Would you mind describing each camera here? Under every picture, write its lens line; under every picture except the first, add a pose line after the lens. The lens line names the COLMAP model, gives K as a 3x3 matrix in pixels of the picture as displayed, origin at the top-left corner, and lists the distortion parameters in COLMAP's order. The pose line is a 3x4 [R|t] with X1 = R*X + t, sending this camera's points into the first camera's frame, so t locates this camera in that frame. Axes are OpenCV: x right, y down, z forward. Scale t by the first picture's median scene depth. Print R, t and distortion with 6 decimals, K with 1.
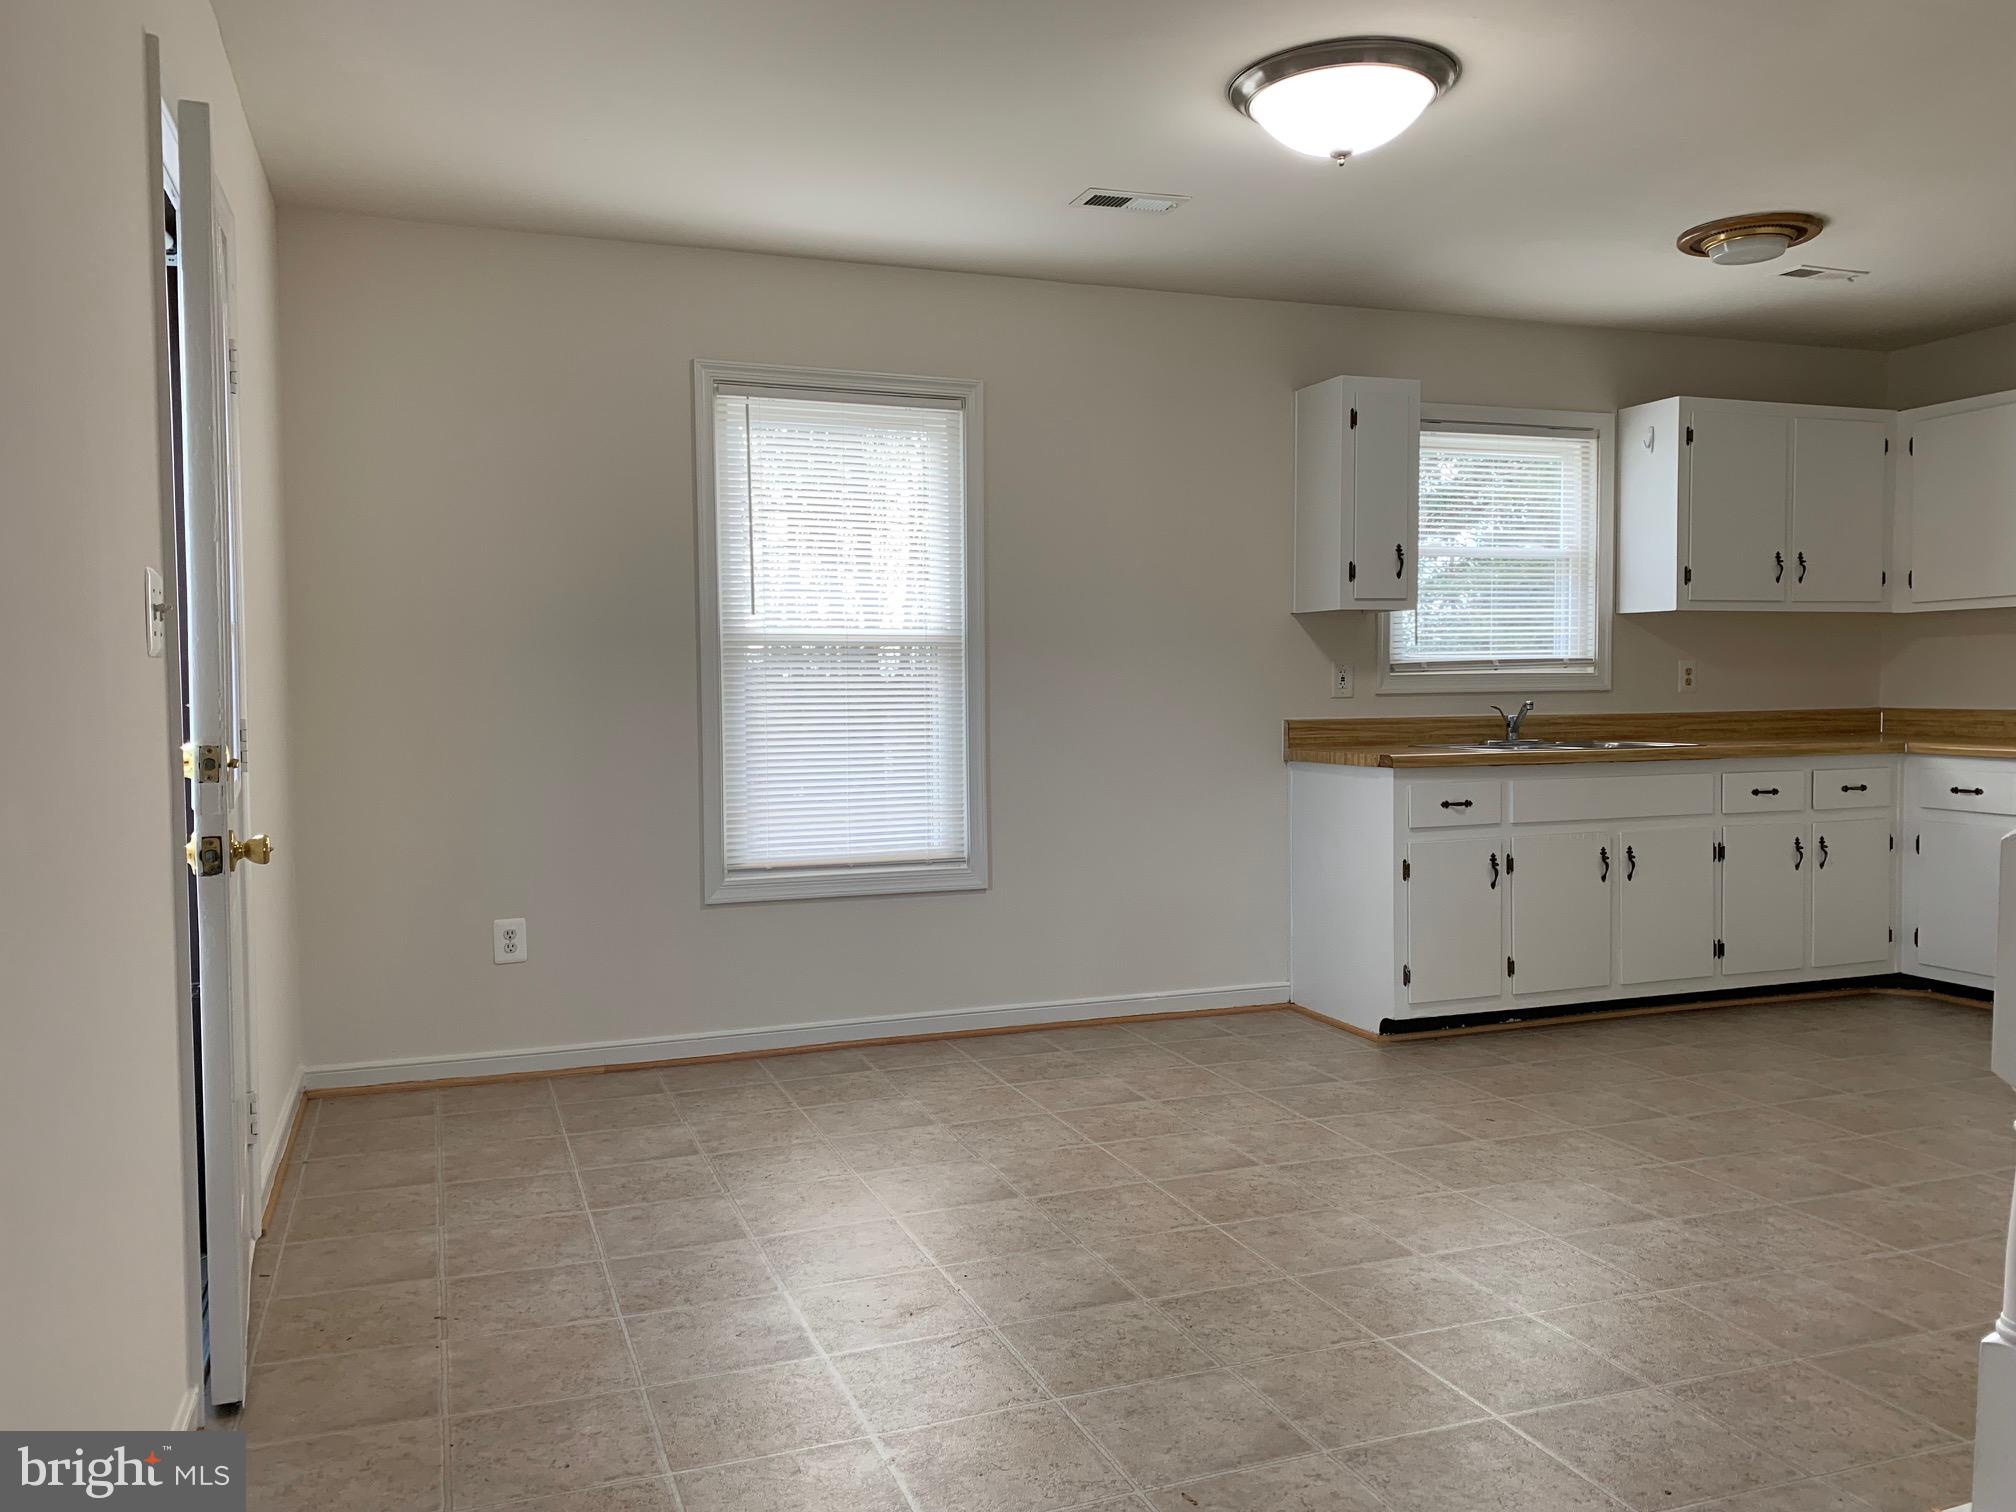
lens RADIAL K [[1524.9, 0, 1016.5], [0, 1524.9, 743.9], [0, 0, 1]] dist [0.045829, -0.026757]
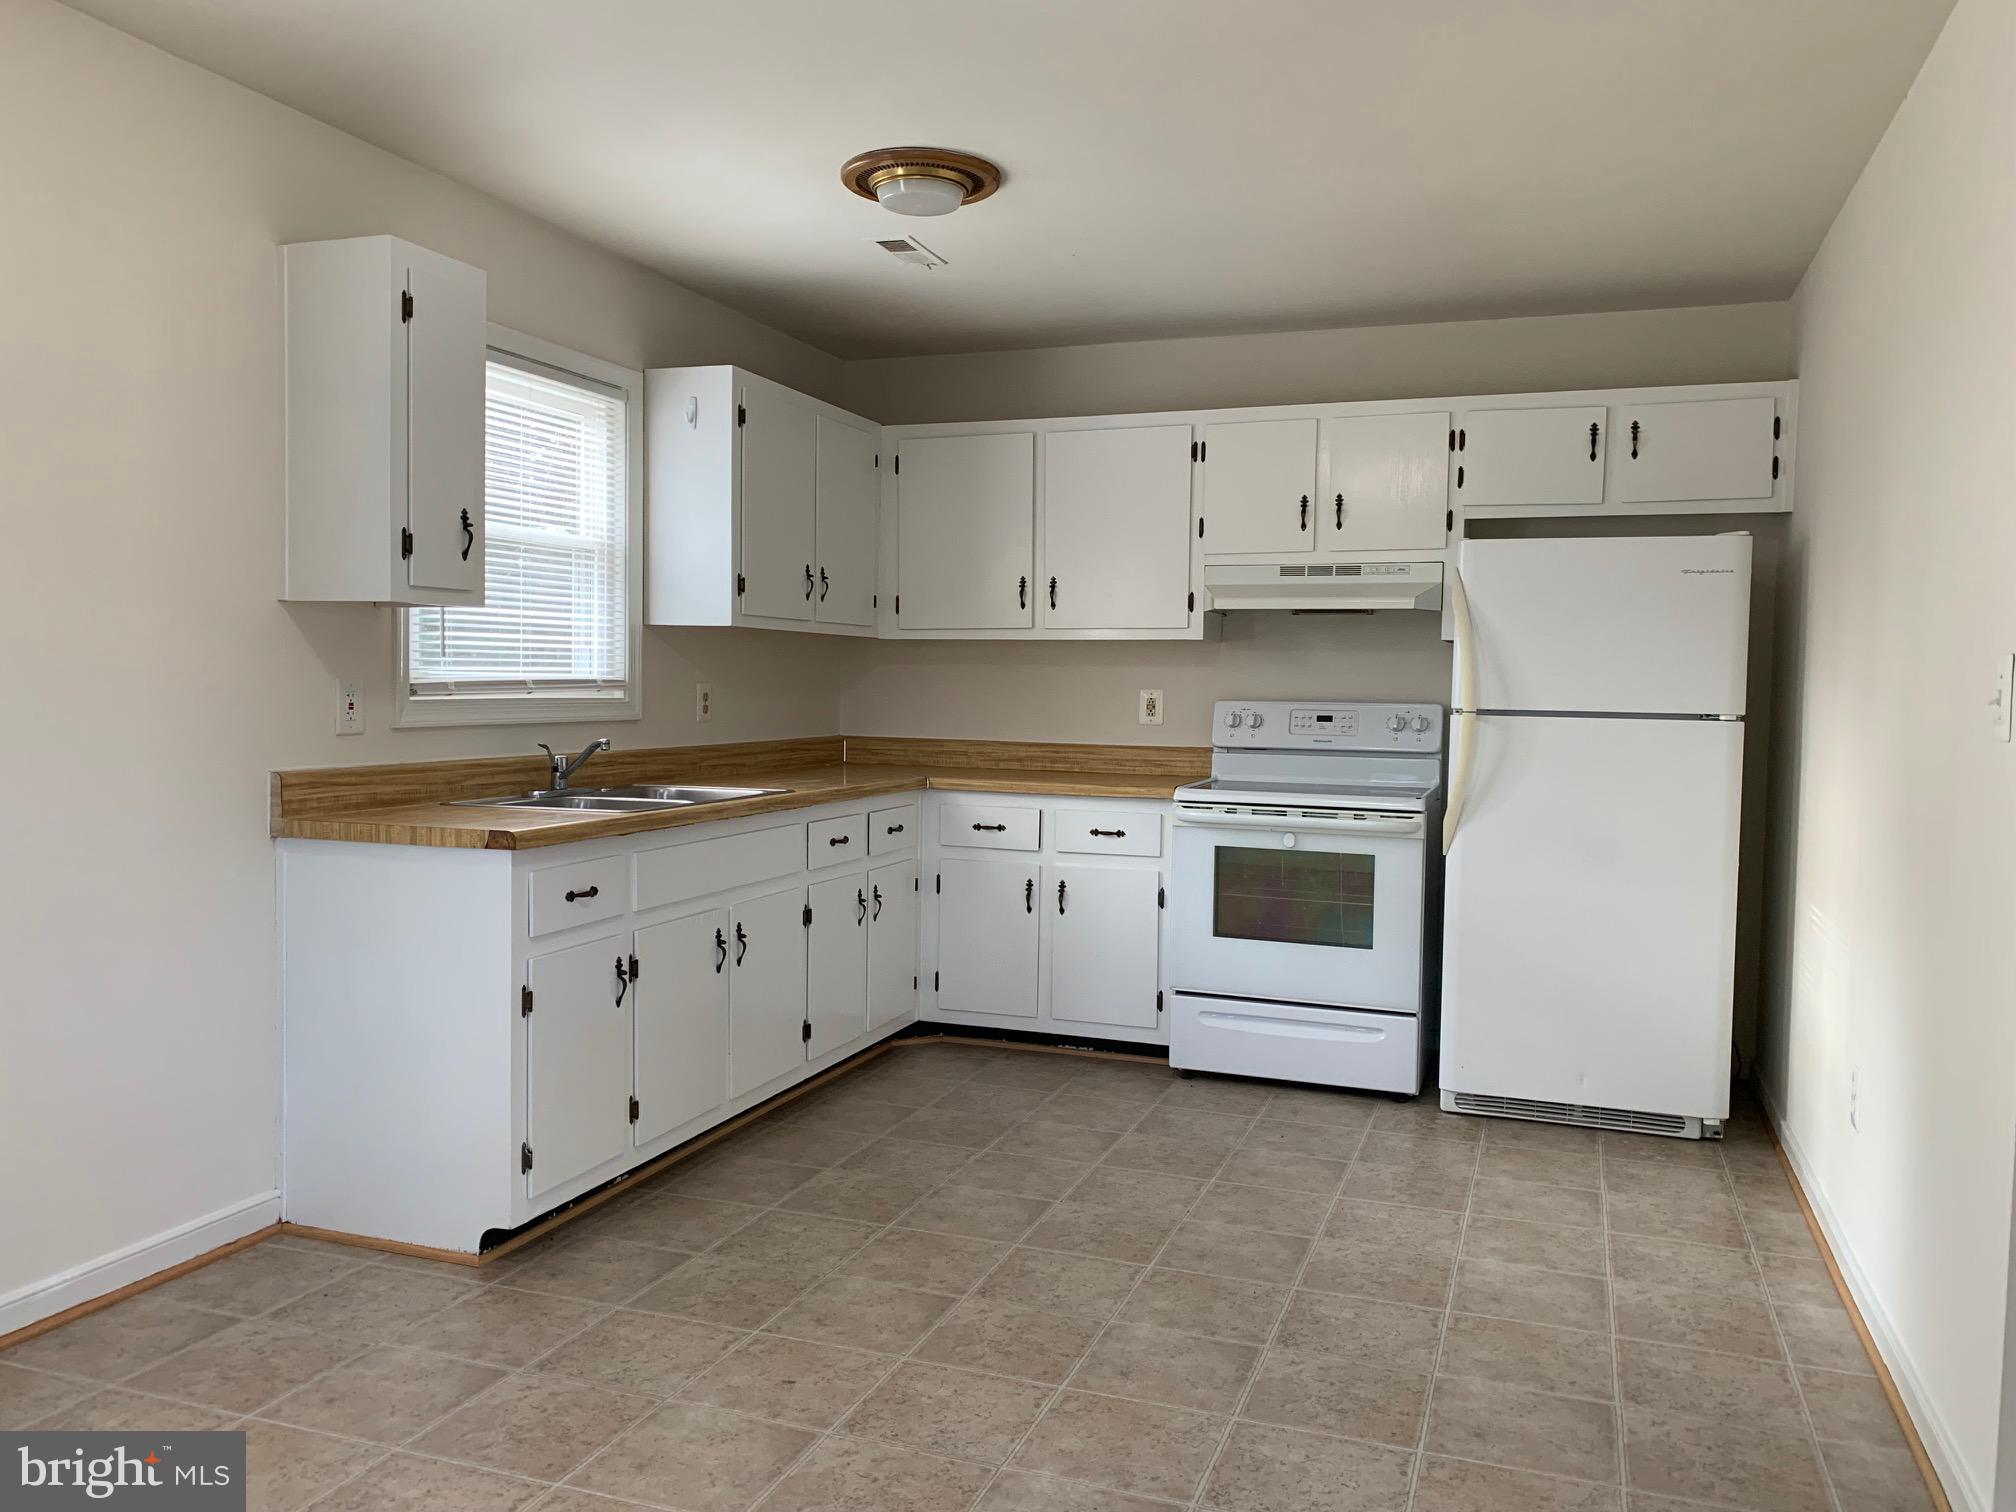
lens RADIAL K [[1524.9, 0, 1004.3], [0, 1524.9, 758.3], [0, 0, 1]] dist [0.045829, -0.026757]
pose [[0.660075, -0.018429, 0.750973, -0.092991], [0.009150, 0.999822, 0.016493, -0.027732], [-0.751144, -0.004015, 0.660127, 0.348551]]
